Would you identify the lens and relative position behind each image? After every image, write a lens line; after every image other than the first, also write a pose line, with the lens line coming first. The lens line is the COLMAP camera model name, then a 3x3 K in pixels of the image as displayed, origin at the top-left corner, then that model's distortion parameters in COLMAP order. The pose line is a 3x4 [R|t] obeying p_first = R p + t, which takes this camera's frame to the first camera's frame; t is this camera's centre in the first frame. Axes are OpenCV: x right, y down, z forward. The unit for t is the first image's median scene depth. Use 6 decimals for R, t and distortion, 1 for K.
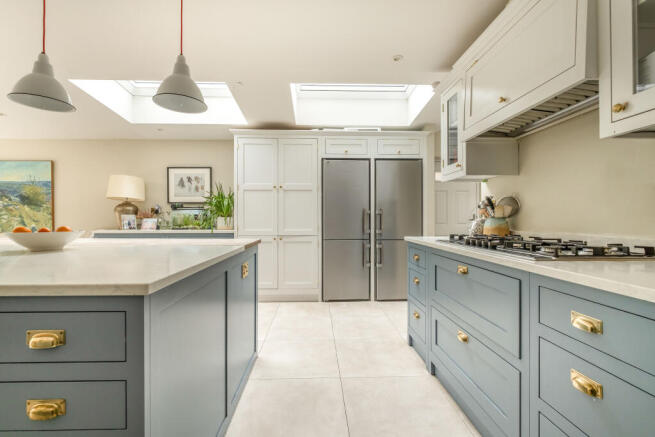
lens RADIAL K [[293.9, 0, 325.8], [0, 293.9, 215.9], [0, 0, 1]] dist [0.000555, -0.000308]
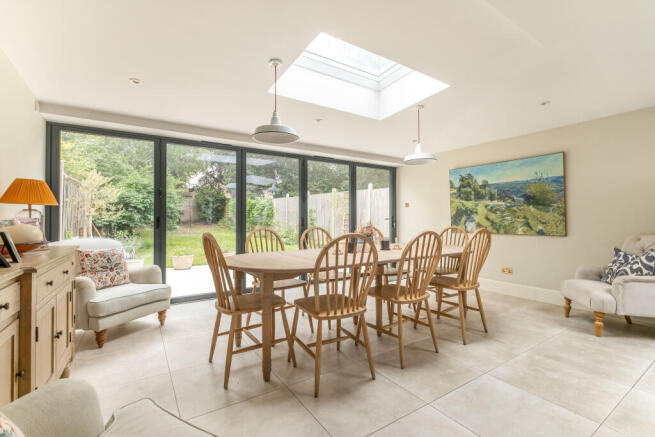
lens RADIAL K [[293.9, 0, 320.9], [0, 293.9, 215.1], [0, 0, 1]] dist [0.000555, -0.000308]
pose [[0.512375, -0.013612, -0.858654, -0.599689], [0.007248, 0.999907, -0.011525, -0.000531], [0.858731, -0.000318, 0.512426, -0.036563]]
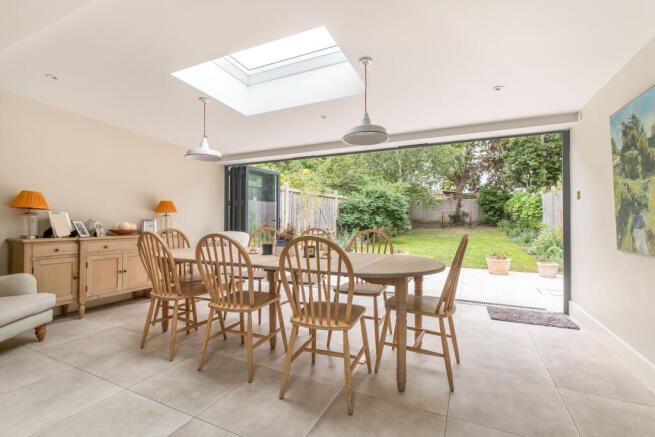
lens RADIAL K [[293.9, 0, 332.0], [0, 293.9, 215.9], [0, 0, 1]] dist [0.000555, -0.000308]
pose [[-0.459187, -0.013445, -0.888238, -0.621589], [0.002506, 0.999862, -0.016430, 0.003482], [0.888336, -0.009771, -0.459090, 0.815523]]
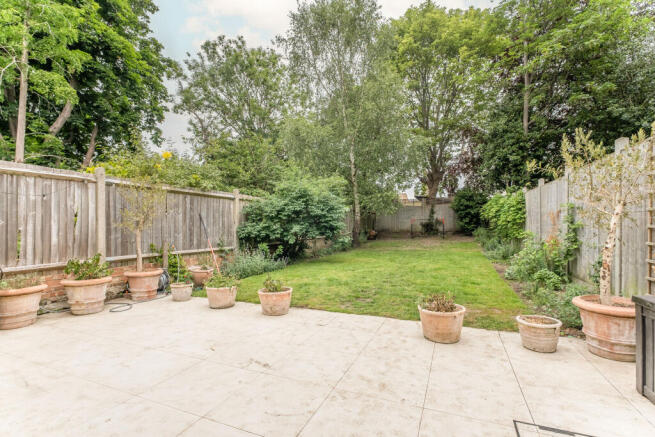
lens RADIAL K [[293.9, 0, 334.5], [0, 293.9, 232.7], [0, 0, 1]] dist [0.000555, -0.000308]
pose [[-0.416259, 0.013011, -0.909153, -1.557889], [0.013728, 0.999874, 0.008024, 0.001140], [0.909142, -0.009141, -0.416385, 0.944826]]
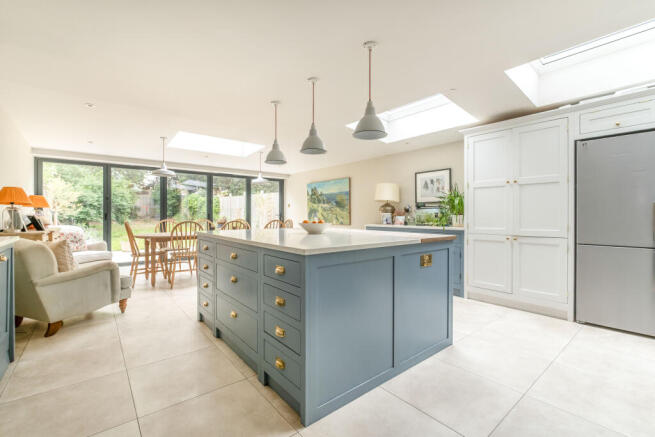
lens RADIAL K [[293.9, 0, 323.6], [0, 293.9, 215.5], [0, 0, 1]] dist [0.000555, -0.000308]
pose [[0.598888, 0.002118, -0.800830, 0.211755], [0.002595, 0.999986, 0.004585, 0.000017], [0.800829, -0.004825, 0.598874, -0.012053]]
